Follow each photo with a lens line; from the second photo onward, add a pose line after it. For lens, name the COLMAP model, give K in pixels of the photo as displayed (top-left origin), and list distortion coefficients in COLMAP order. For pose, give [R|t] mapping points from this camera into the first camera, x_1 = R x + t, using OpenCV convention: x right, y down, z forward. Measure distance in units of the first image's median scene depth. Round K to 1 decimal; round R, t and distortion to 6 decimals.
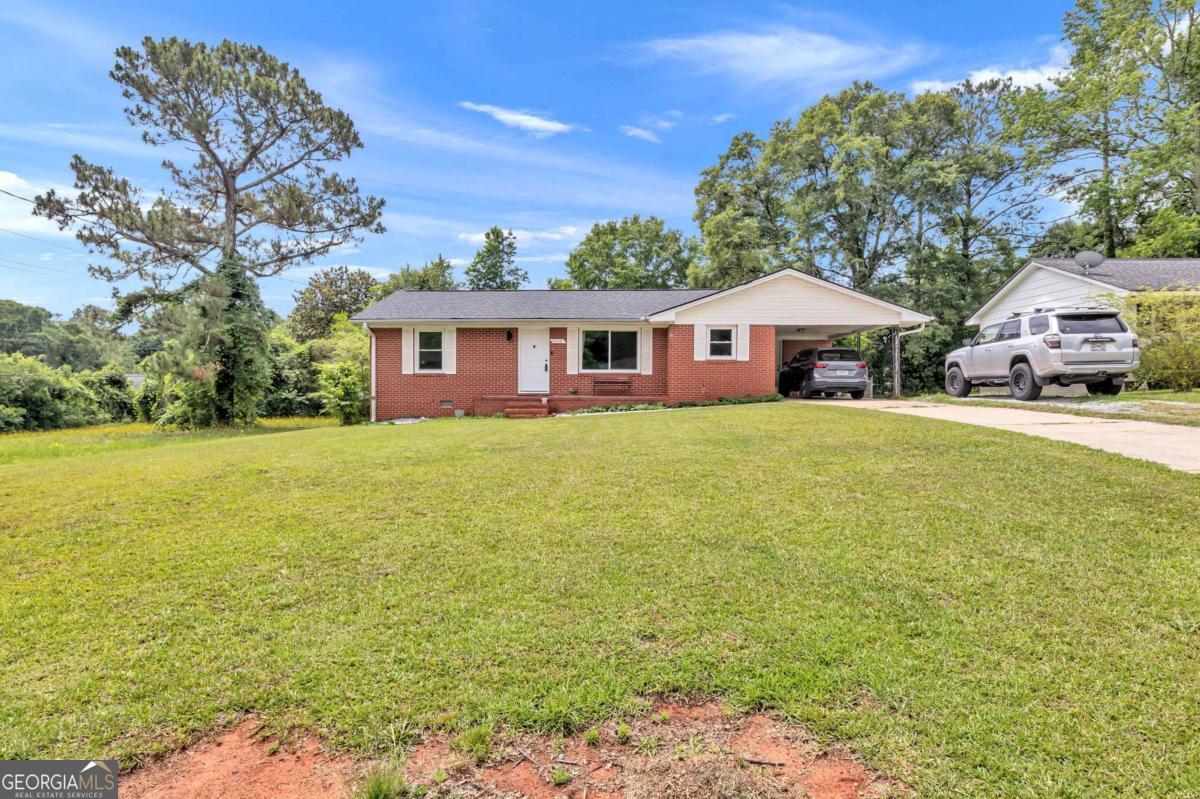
lens RADIAL K [[656.4, 0, 600.3], [0, 656.4, 400.2], [0, 0, 1]] dist [-0.007331, 0.001620]
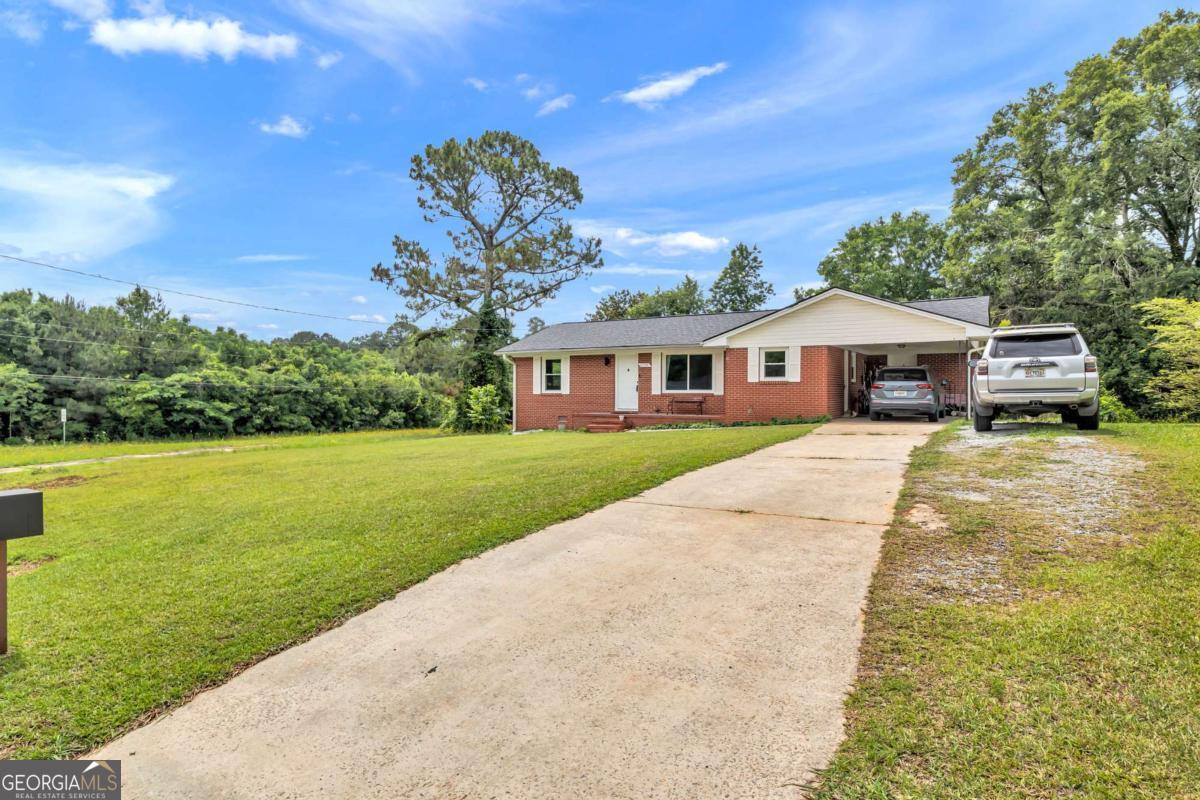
lens RADIAL K [[656.4, 0, 598.4], [0, 656.4, 396.2], [0, 0, 1]] dist [-0.007331, 0.001620]
pose [[0.872572, 0.001716, -0.488483, 0.414838], [-0.009373, 0.999869, -0.013232, -0.020252], [0.488396, 0.016124, 0.872473, -0.023806]]
